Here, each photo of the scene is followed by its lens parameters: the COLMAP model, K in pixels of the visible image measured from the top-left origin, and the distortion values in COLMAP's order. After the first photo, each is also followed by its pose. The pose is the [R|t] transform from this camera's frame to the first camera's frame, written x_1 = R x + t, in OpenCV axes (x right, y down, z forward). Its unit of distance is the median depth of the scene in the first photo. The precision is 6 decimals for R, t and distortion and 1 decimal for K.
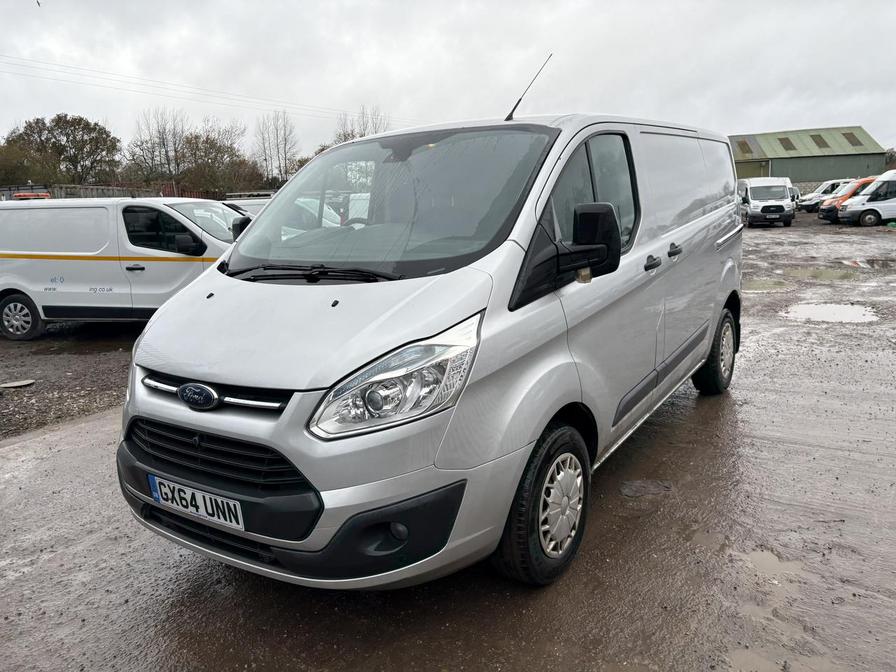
lens RADIAL K [[666.2, 0, 448.0], [0, 666.2, 336.0], [0, 0, 1]] dist [-0.001756, -0.000827]
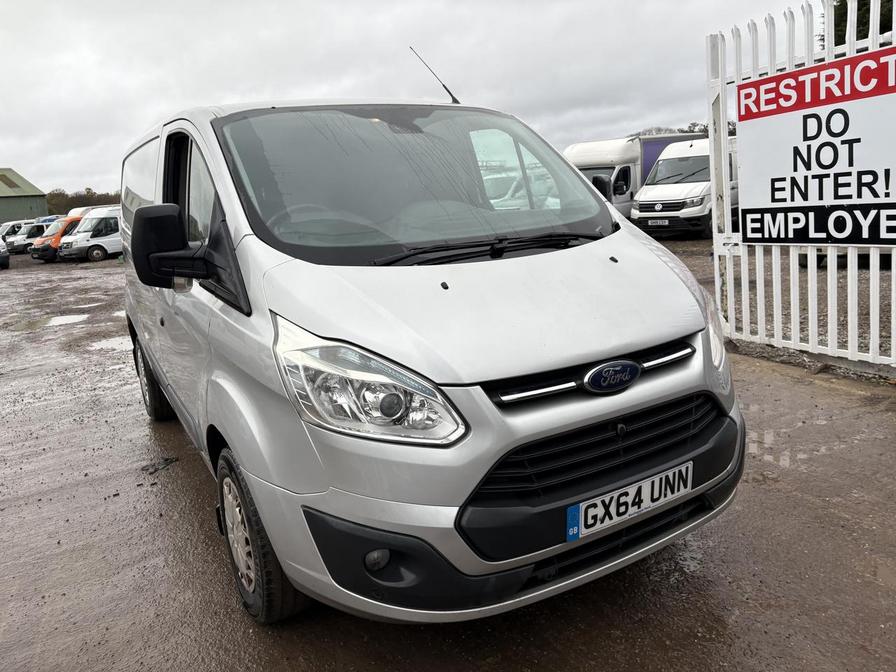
lens RADIAL K [[679.8, 0, 448.0], [0, 679.8, 336.0], [0, 0, 1]] dist [0.000447, -0.005001]
pose [[0.436062, -0.168105, 0.884076, -1.152144], [0.226589, 0.971257, 0.072920, -0.066114], [-0.870923, 0.168524, 0.461619, 0.732645]]
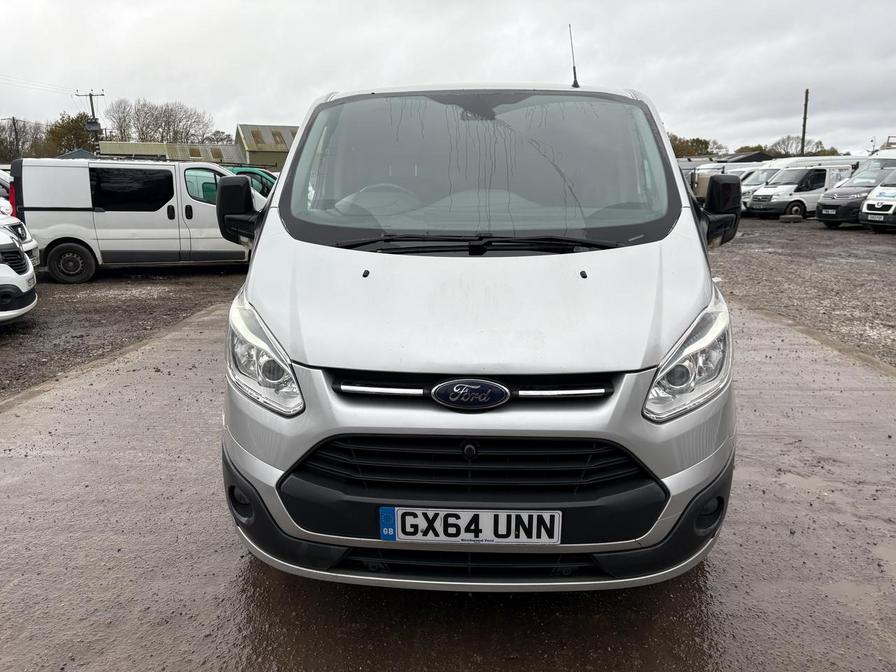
lens RADIAL K [[679.8, 0, 448.0], [0, 679.8, 336.0], [0, 0, 1]] dist [0.000447, -0.005001]
pose [[0.865489, -0.074466, 0.495362, -0.755071], [0.062745, 0.997216, 0.040280, -0.014437], [-0.496983, -0.003781, 0.867752, 0.285331]]
